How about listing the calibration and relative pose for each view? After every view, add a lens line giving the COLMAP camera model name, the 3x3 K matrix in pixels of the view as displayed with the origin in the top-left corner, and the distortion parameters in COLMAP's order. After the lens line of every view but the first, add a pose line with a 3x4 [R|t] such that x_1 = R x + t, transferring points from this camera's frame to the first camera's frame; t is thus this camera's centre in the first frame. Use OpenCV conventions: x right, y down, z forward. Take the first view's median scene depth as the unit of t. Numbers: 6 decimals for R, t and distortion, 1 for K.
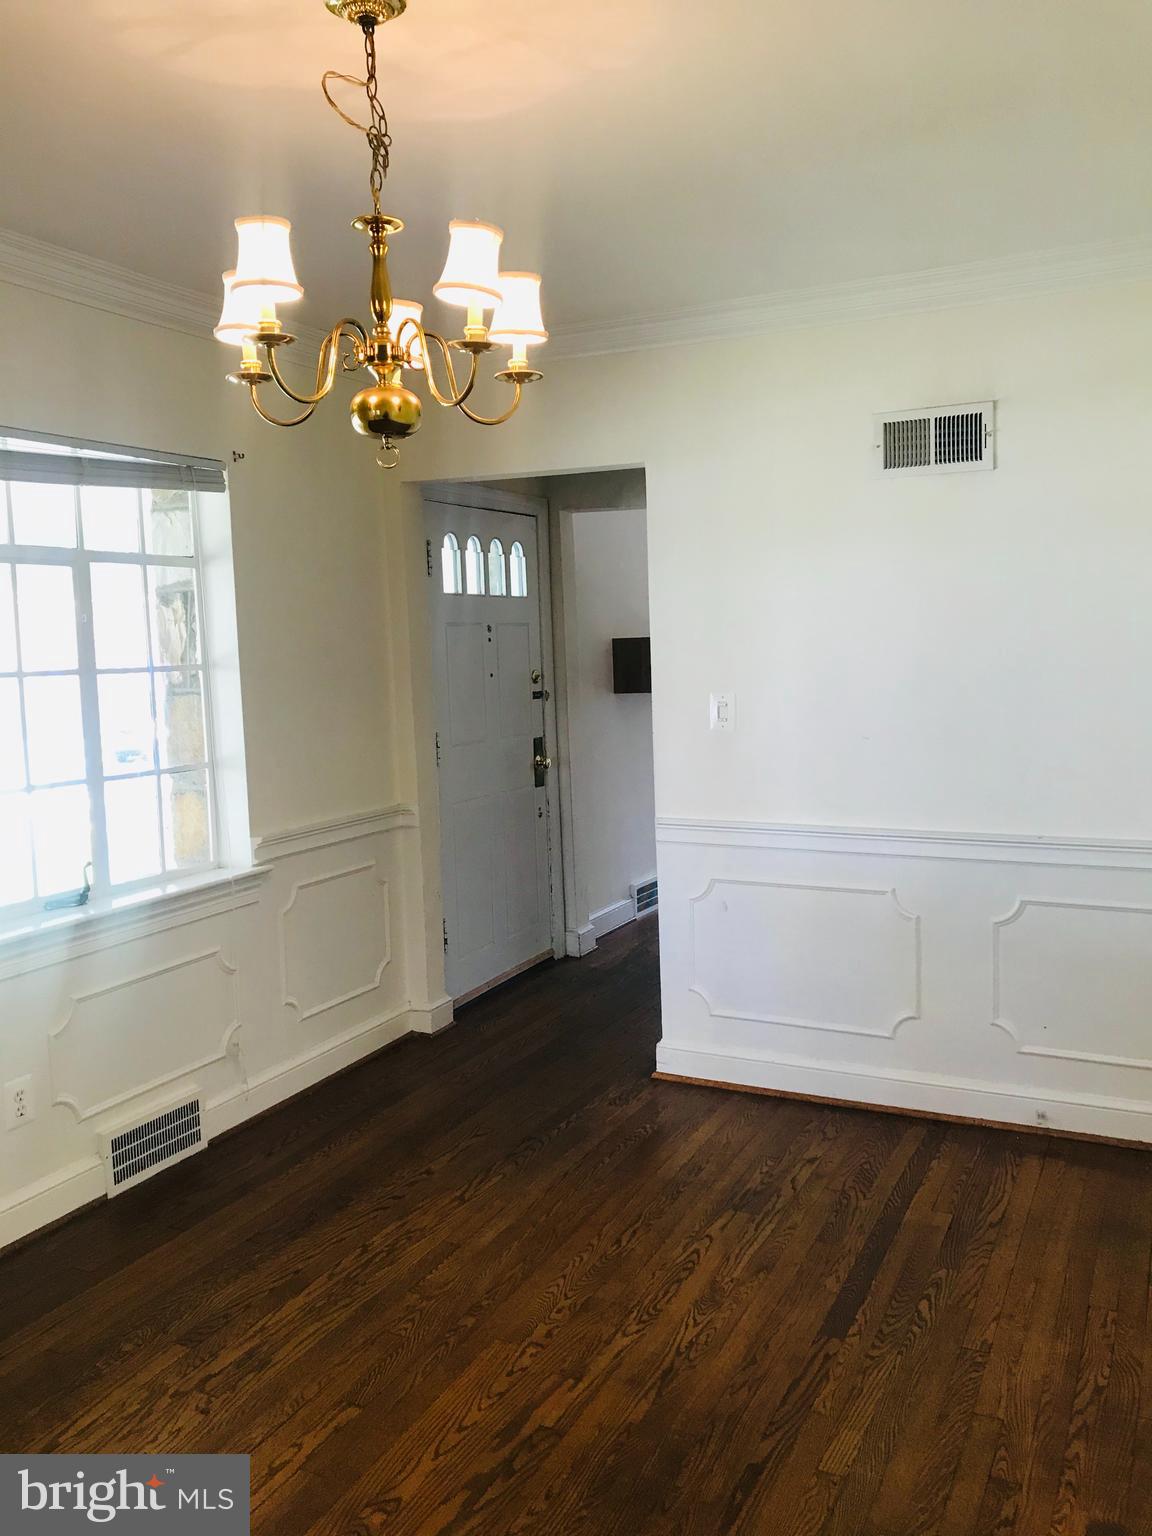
lens RADIAL K [[1248.9, 0, 580.2], [0, 1248.9, 769.4], [0, 0, 1]] dist [0.033952, -0.035680]
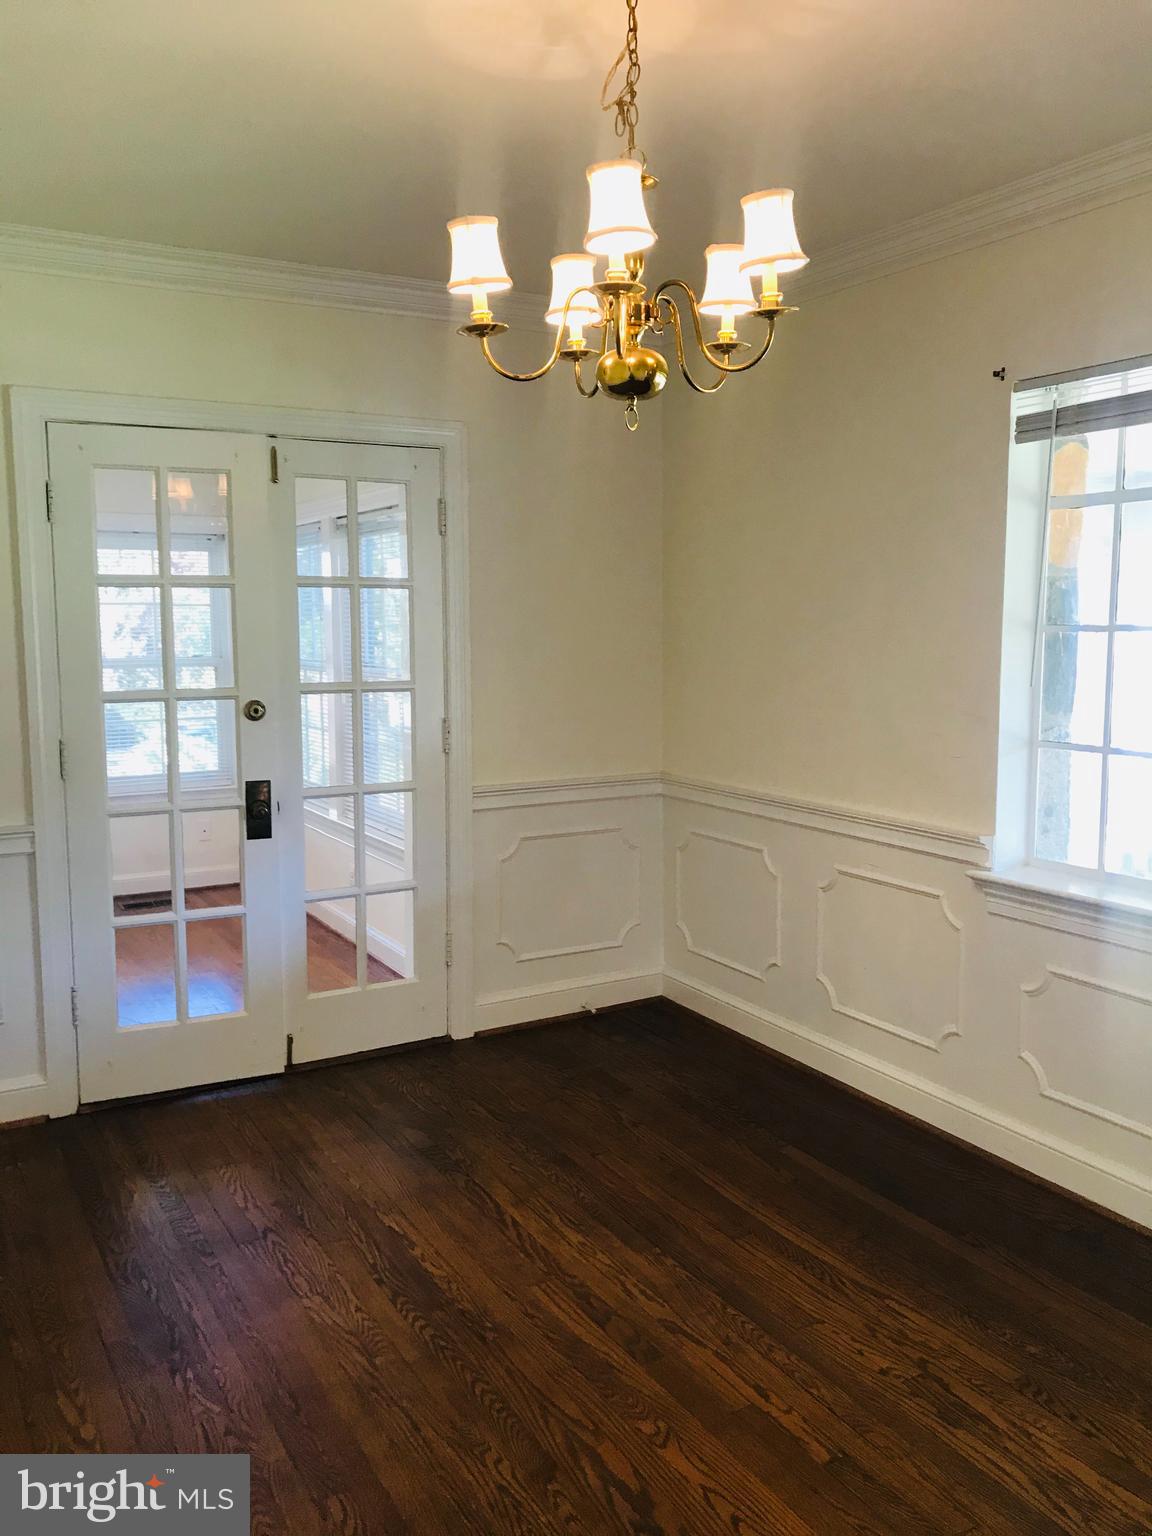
lens RADIAL K [[1248.9, 0, 580.4], [0, 1248.9, 763.3], [0, 0, 1]] dist [0.033952, -0.035680]
pose [[-0.550446, 0.134704, -0.823932, 0.590720], [-0.065159, 0.976956, 0.203253, -0.149547], [0.832324, 0.165567, -0.528984, 1.244791]]
